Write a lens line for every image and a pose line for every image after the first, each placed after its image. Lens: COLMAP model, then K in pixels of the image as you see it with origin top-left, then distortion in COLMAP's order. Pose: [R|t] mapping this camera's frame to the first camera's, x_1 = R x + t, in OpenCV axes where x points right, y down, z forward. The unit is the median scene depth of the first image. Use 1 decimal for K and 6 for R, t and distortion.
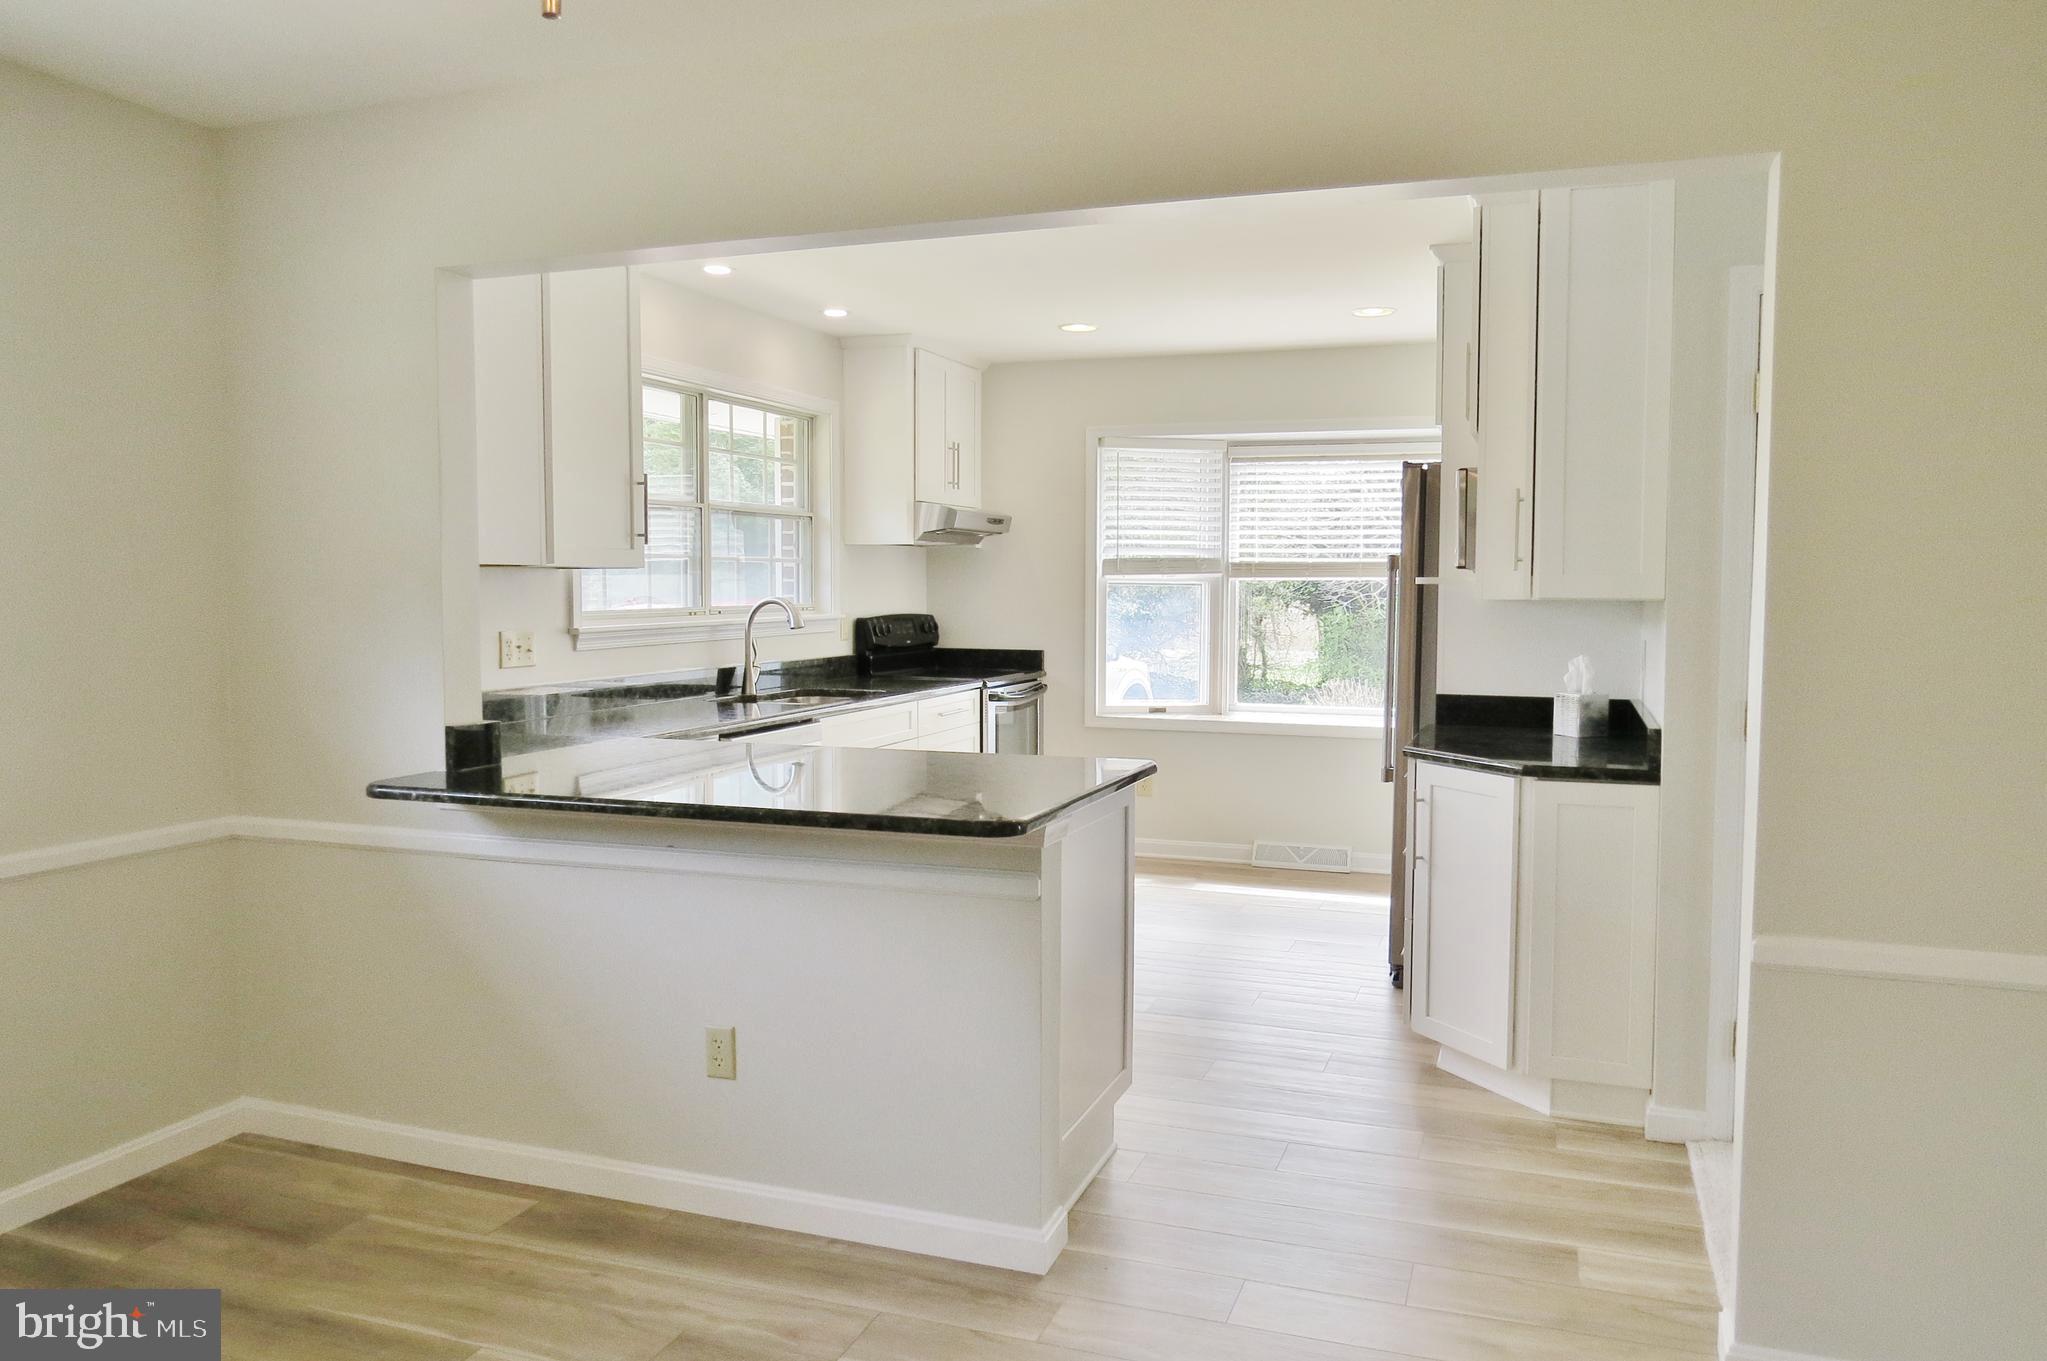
lens RADIAL K [[1452.4, 0, 1021.0], [0, 1452.4, 676.6], [0, 0, 1]] dist [-0.022255, 0.005908]
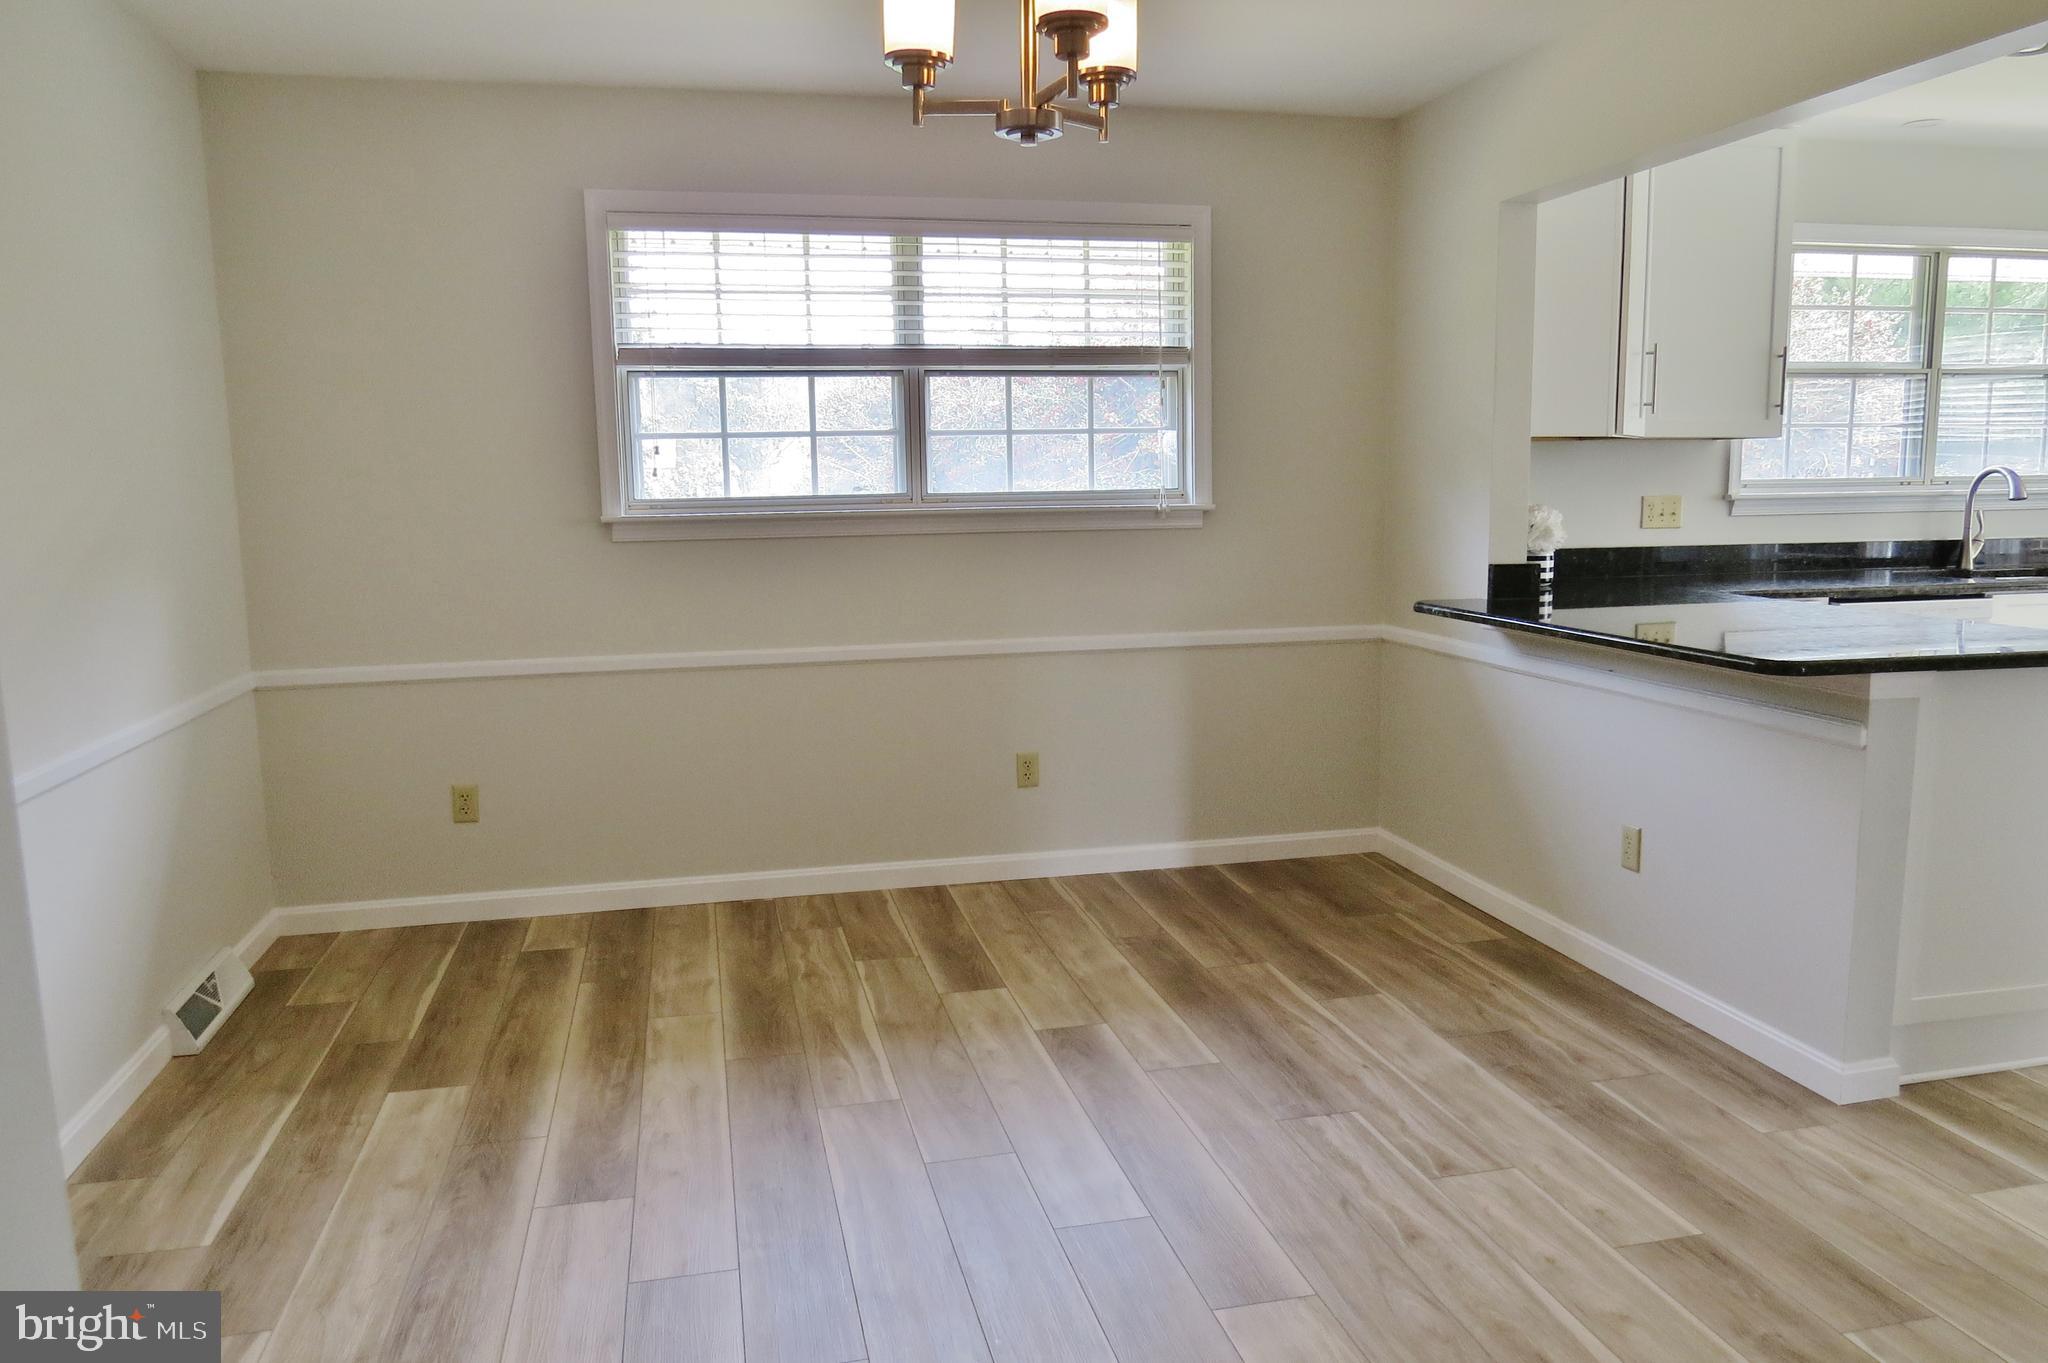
lens RADIAL K [[1453.1, 0, 1038.0], [0, 1453.1, 675.5], [0, 0, 1]] dist [-0.022255, 0.005908]
pose [[0.548730, 0.106696, -0.829163, 0.272809], [-0.040611, 0.994053, 0.101039, 0.011017], [0.835013, -0.021770, 0.549800, -0.027844]]
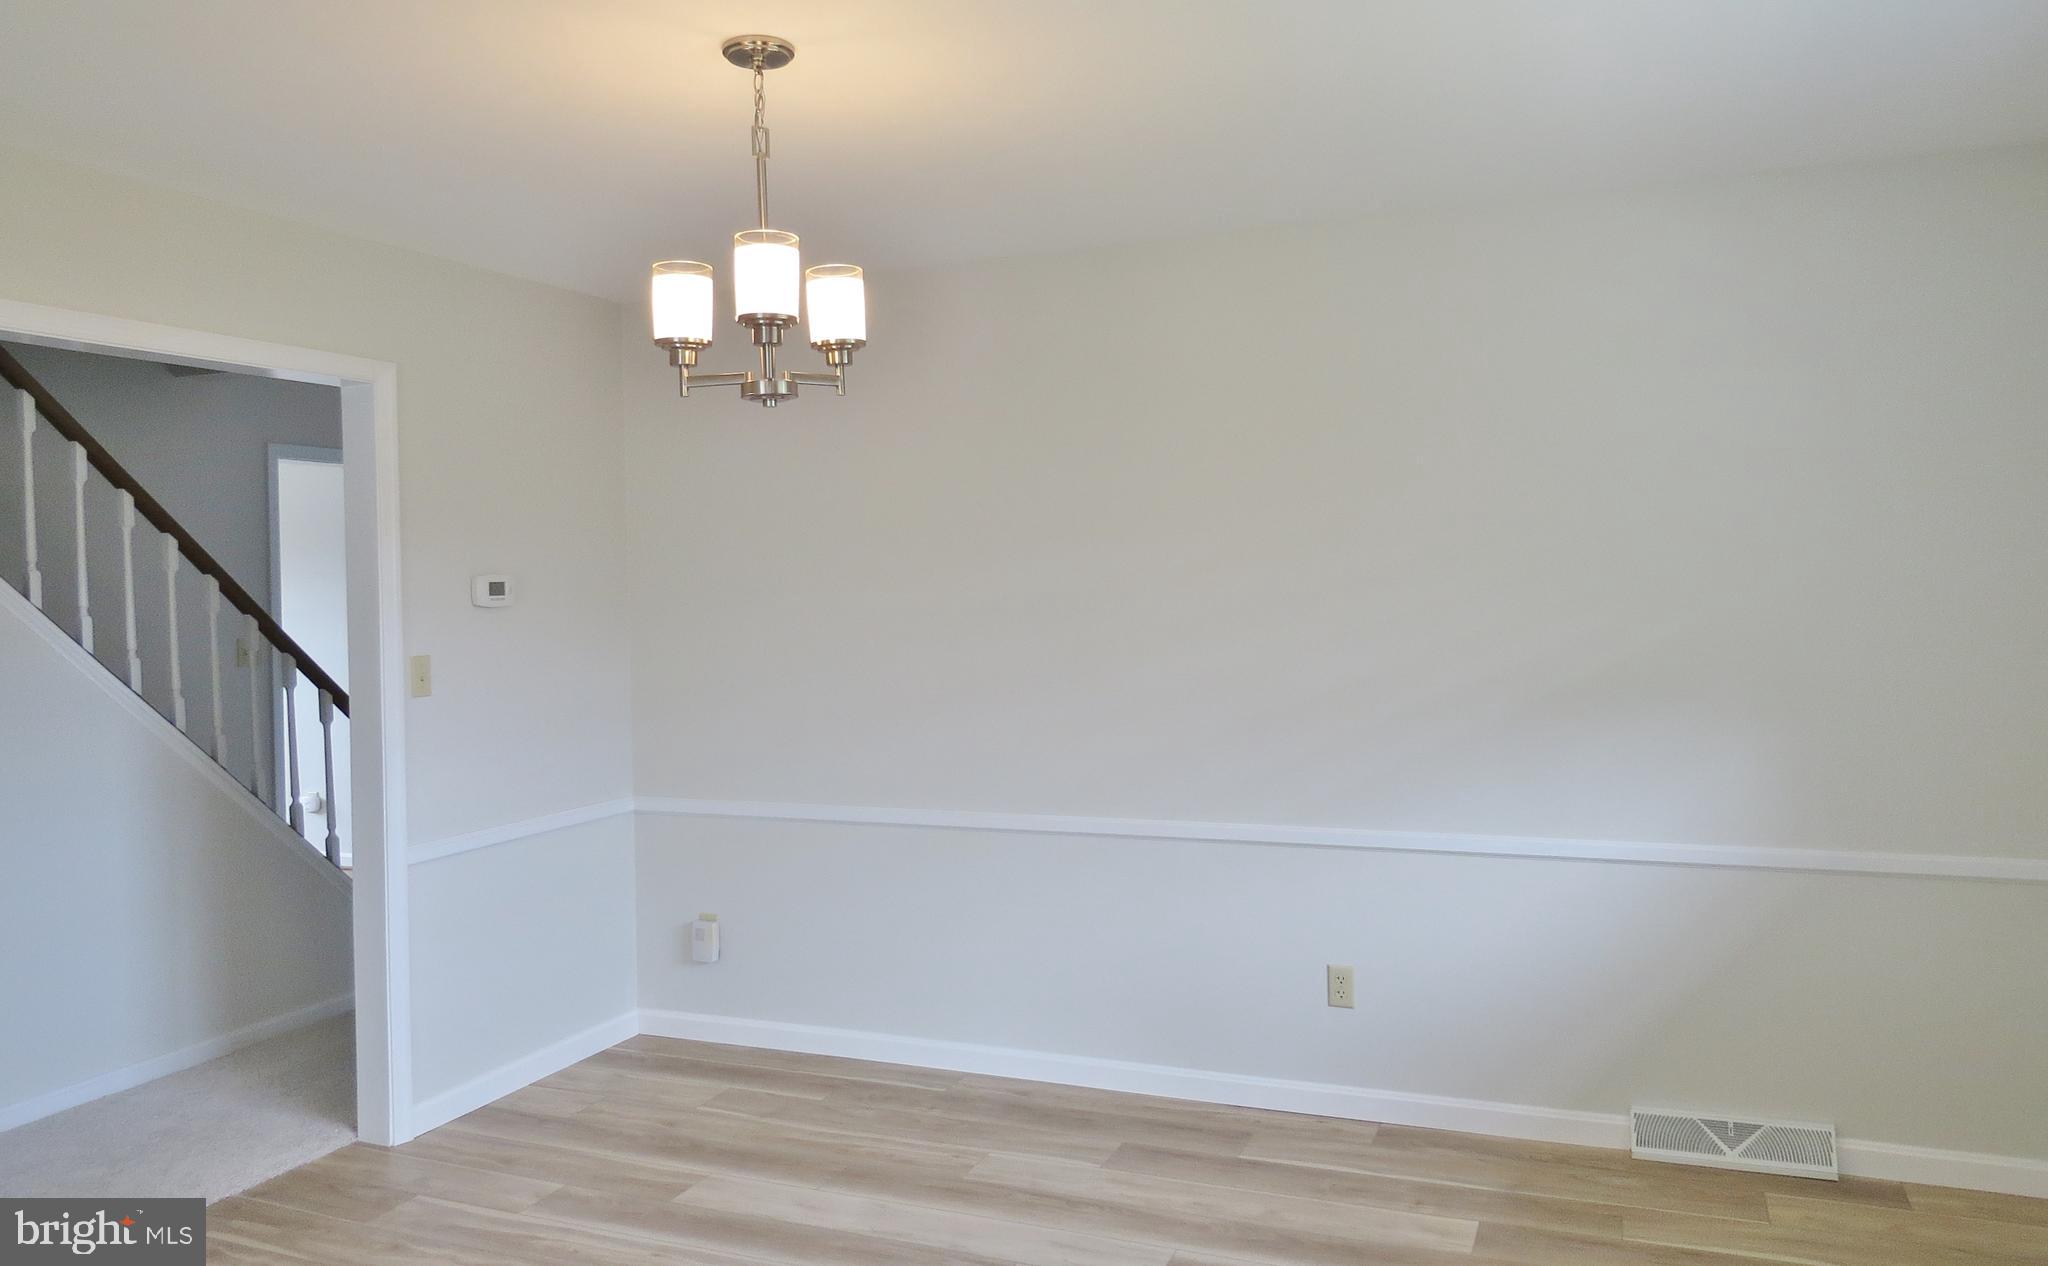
lens RADIAL K [[1469.5, 0, 1019.1], [0, 1469.5, 631.8], [0, 0, 1]] dist [-0.005383, 0.000772]
pose [[-0.998688, 0.018668, 0.047676, -0.160873], [0.023452, 0.994525, 0.101834, -0.063769], [-0.045514, 0.102819, -0.993658, 0.642180]]
